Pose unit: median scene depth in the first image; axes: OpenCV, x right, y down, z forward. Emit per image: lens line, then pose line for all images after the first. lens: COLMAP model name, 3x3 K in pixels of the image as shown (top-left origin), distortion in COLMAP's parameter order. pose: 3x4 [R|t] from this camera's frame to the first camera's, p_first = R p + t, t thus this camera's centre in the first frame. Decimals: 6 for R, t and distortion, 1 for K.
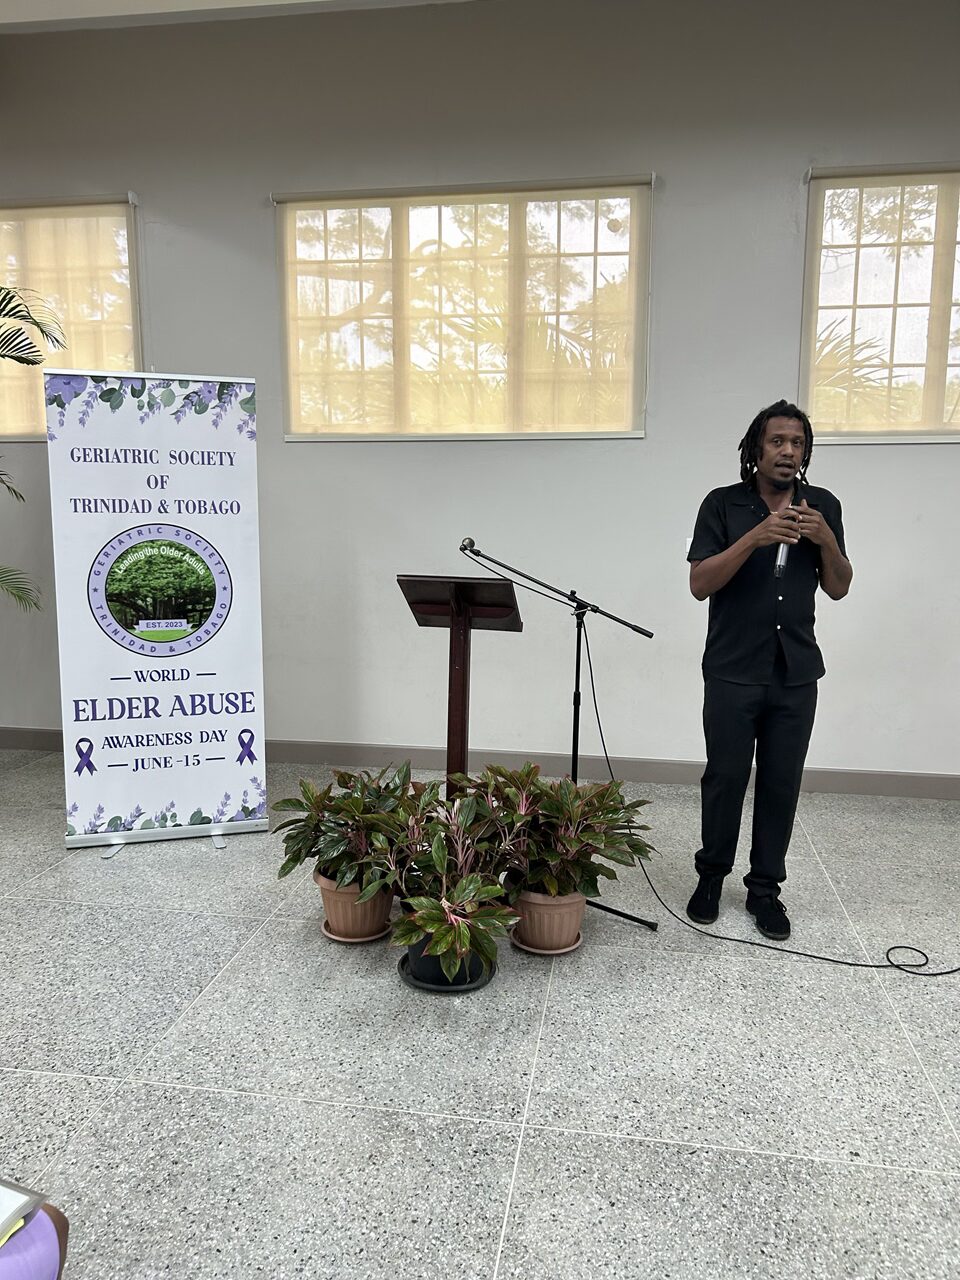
lens RADIAL K [[965.0, 0, 484.8], [0, 965.0, 649.5], [0, 0, 1]] dist [0.038072, -0.043201]
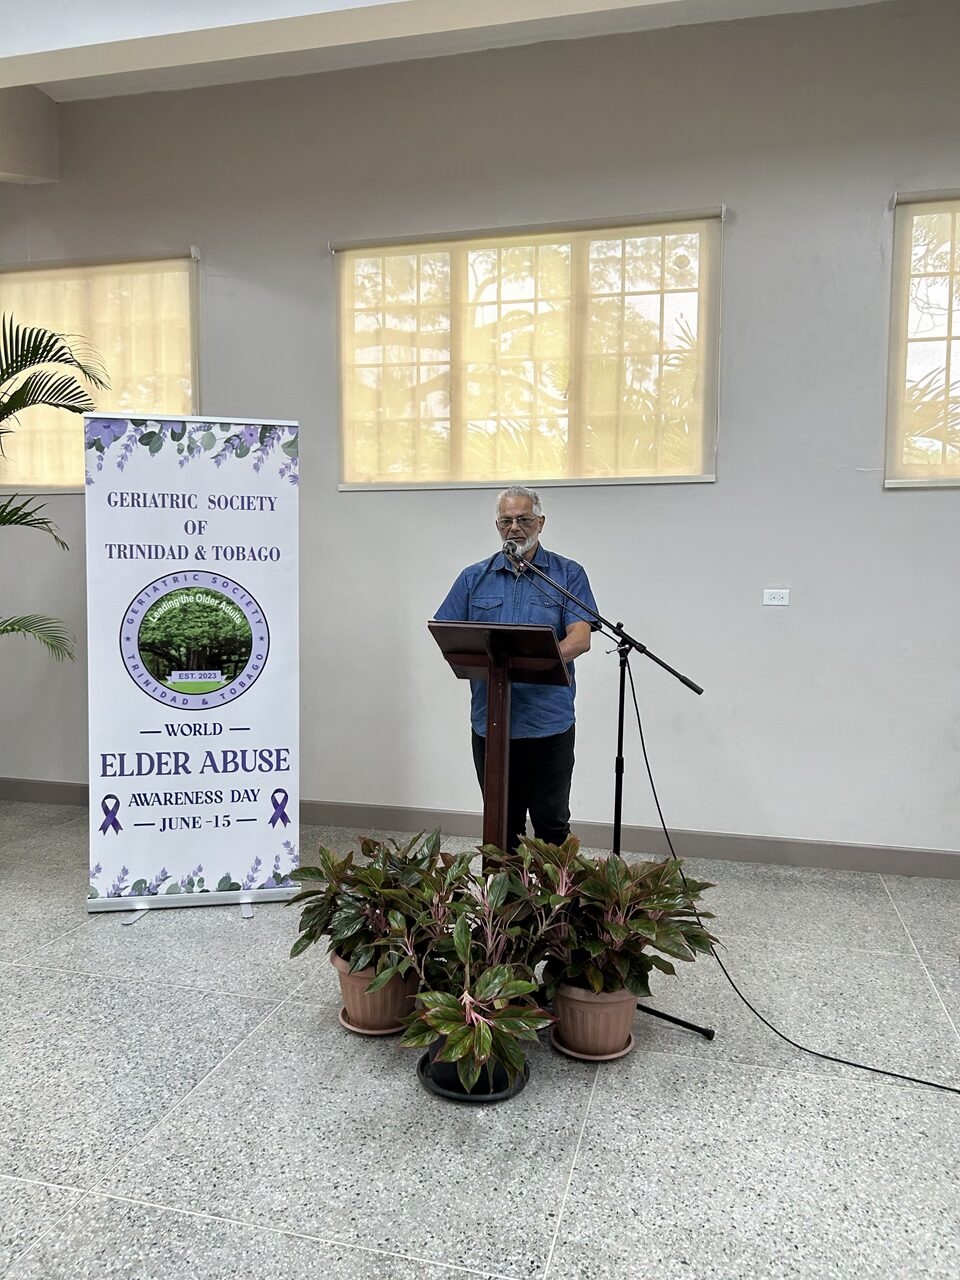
lens RADIAL K [[965.0, 0, 476.2], [0, 965.0, 641.0], [0, 0, 1]] dist [0.038072, -0.043201]
pose [[0.995154, 0.008574, -0.097957, 0.034629], [-0.015912, 0.997103, -0.074380, 0.006557], [0.097035, 0.075579, 0.992407, 0.082305]]
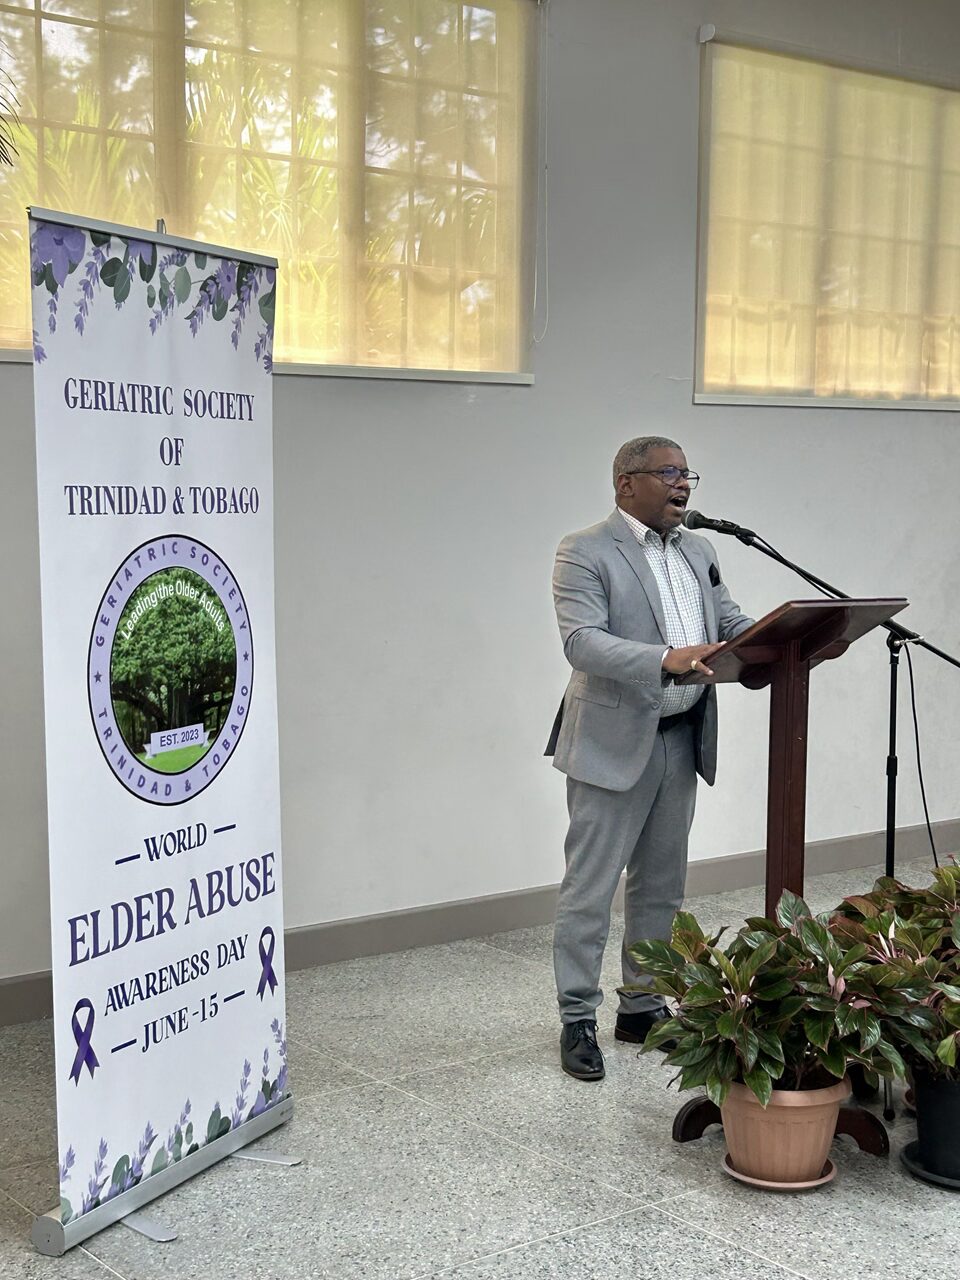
lens RADIAL K [[1843.5, 0, 507.9], [0, 1843.5, 645.7], [0, 0, 1]] dist [0.098168, 0.000000]
pose [[0.673138, -0.067217, 0.736456, -0.923089], [0.107126, 0.994220, -0.007172, -0.048293], [-0.731716, 0.083721, 0.676448, 0.239693]]
